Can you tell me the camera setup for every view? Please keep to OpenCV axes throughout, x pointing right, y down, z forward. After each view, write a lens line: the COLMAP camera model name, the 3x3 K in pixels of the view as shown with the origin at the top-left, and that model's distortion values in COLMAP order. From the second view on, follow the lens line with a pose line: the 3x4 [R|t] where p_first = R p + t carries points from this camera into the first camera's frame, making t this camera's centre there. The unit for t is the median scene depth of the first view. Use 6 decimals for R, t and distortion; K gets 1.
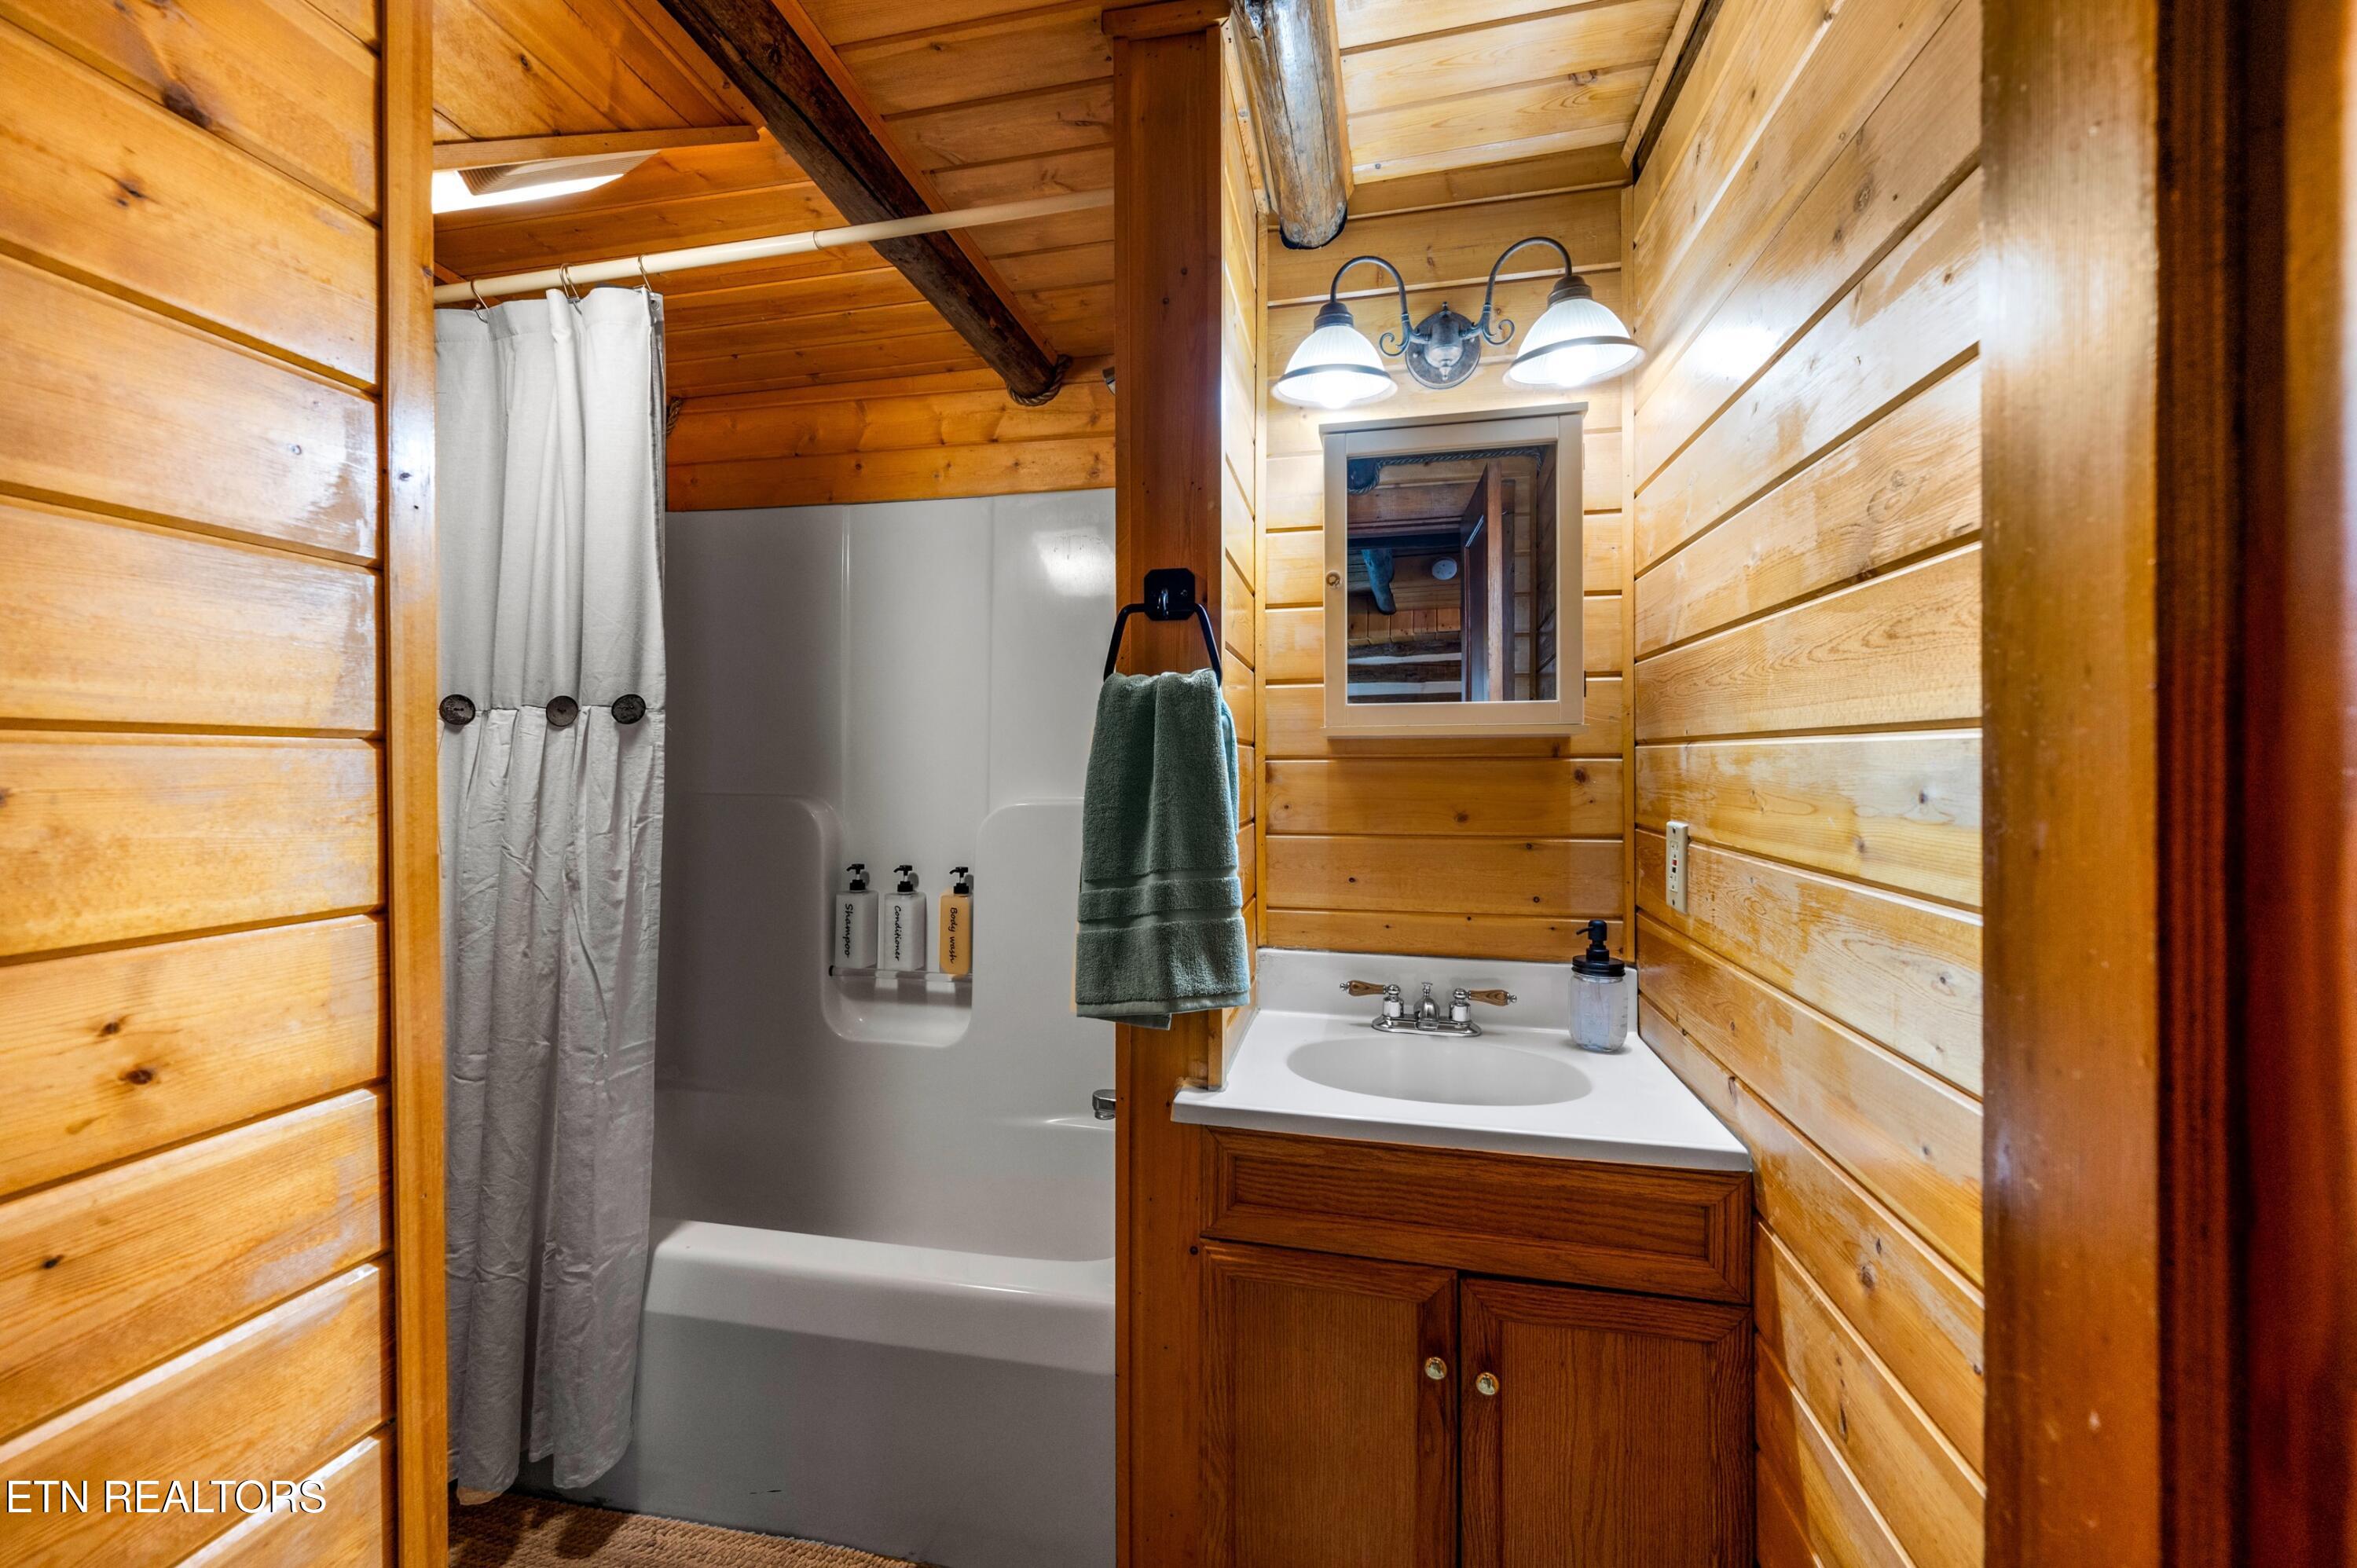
lens RADIAL K [[966.9, 0, 1187.4], [0, 966.9, 779.7], [0, 0, 1]] dist [-0.000955, -0.000039]
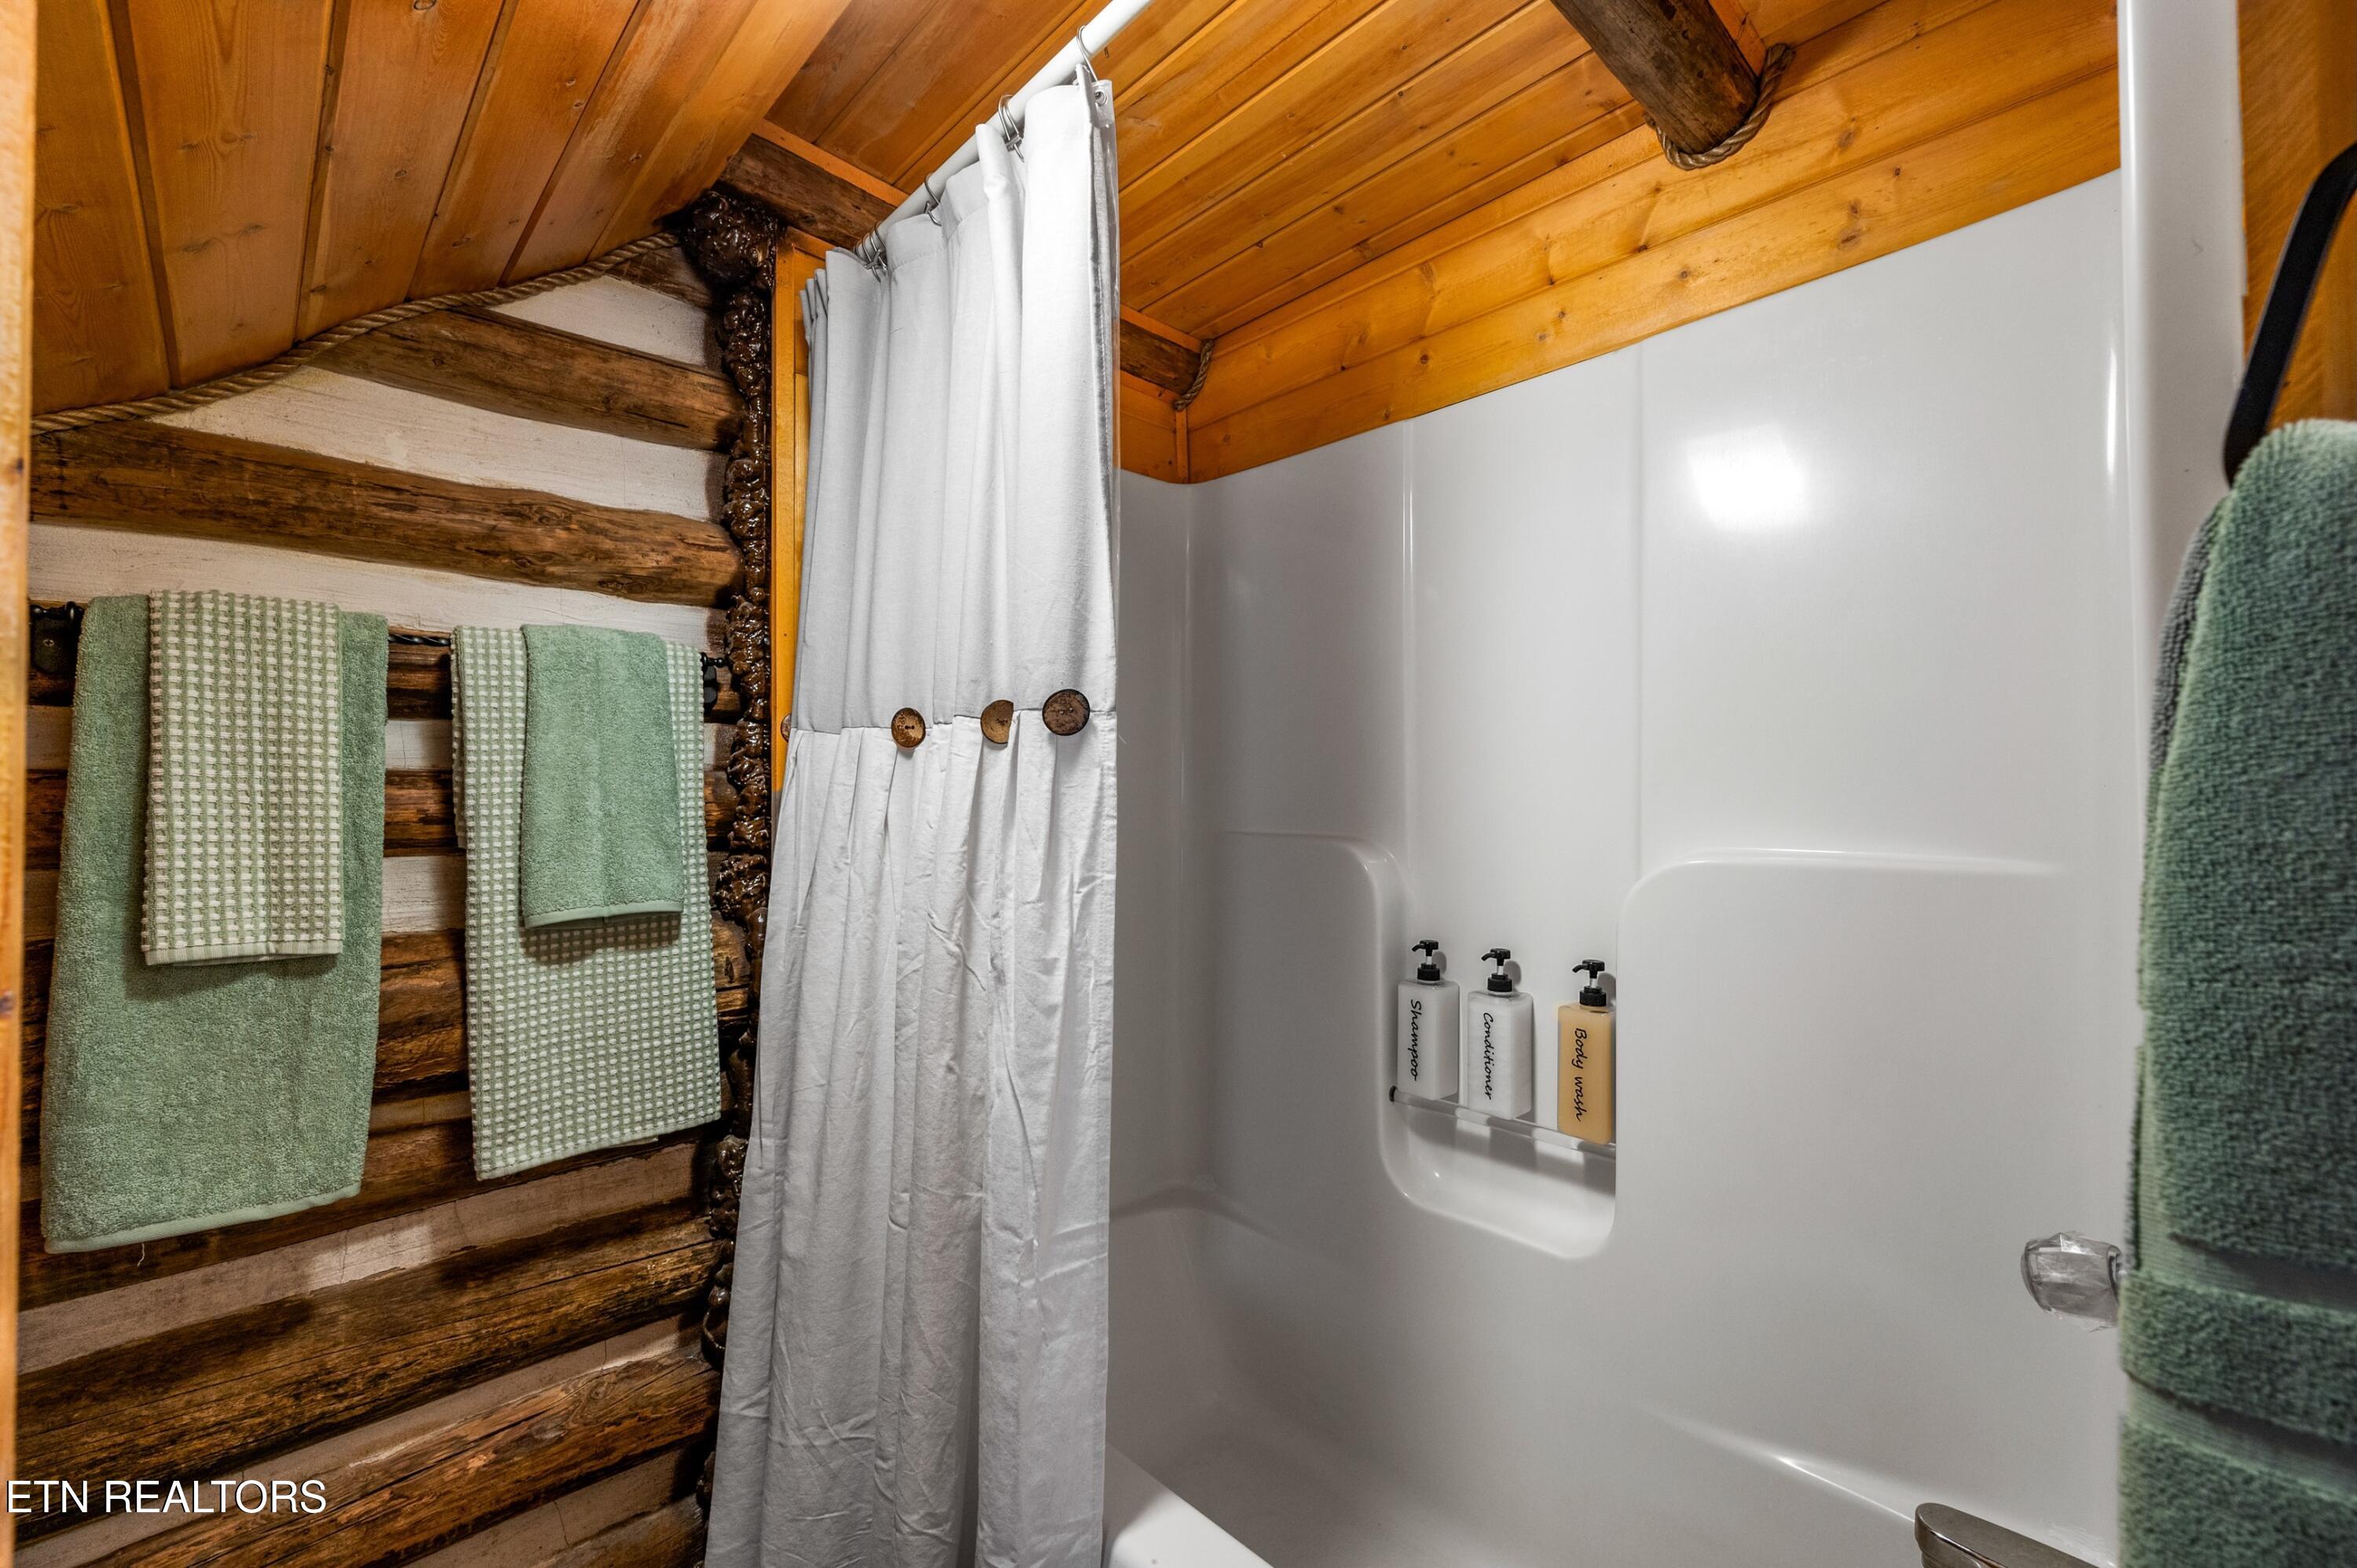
lens RADIAL K [[966.9, 0, 1187.4], [0, 966.9, 779.7], [0, 0, 1]] dist [-0.000955, -0.000039]
pose [[0.823426, -0.018182, -0.567132, -0.135138], [0.001380, 0.999548, -0.030042, -0.007420], [0.567421, 0.023955, 0.823079, 0.492463]]
